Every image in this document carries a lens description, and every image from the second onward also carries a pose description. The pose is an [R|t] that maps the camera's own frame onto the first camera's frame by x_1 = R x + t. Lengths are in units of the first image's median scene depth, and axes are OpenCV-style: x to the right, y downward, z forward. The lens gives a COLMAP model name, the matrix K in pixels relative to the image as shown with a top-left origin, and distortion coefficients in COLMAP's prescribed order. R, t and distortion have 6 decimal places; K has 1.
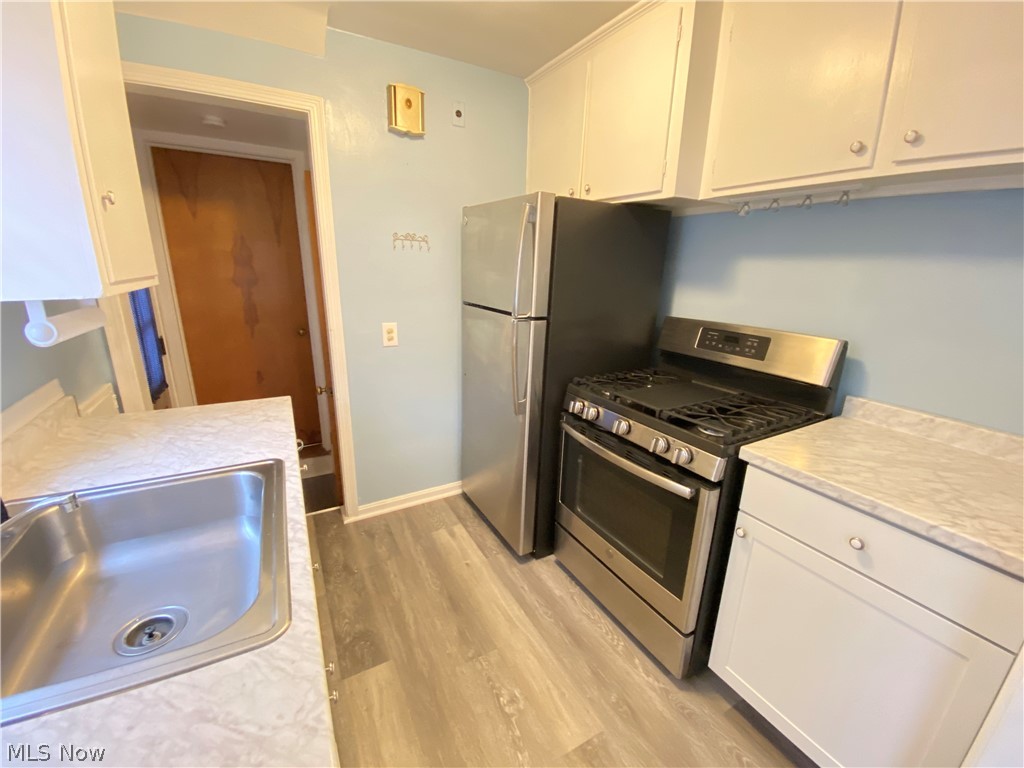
lens RADIAL K [[420.7, 0, 509.2], [0, 420.7, 383.4], [0, 0, 1]] dist [-0.014960, -0.001515]
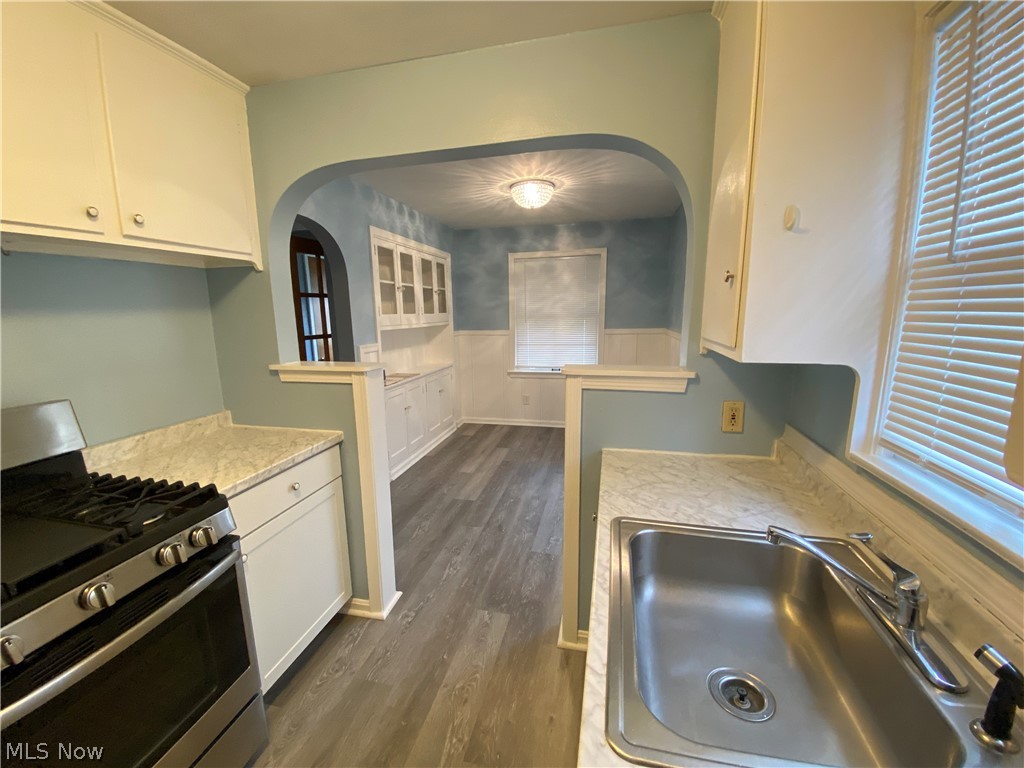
lens RADIAL K [[420.7, 0, 515.5], [0, 420.7, 382.9], [0, 0, 1]] dist [-0.014960, -0.001515]
pose [[-0.739706, -0.136071, 0.659030, -0.744268], [0.177785, 0.905030, 0.386411, -0.419101], [-0.649021, 0.402996, -0.645264, 1.228127]]
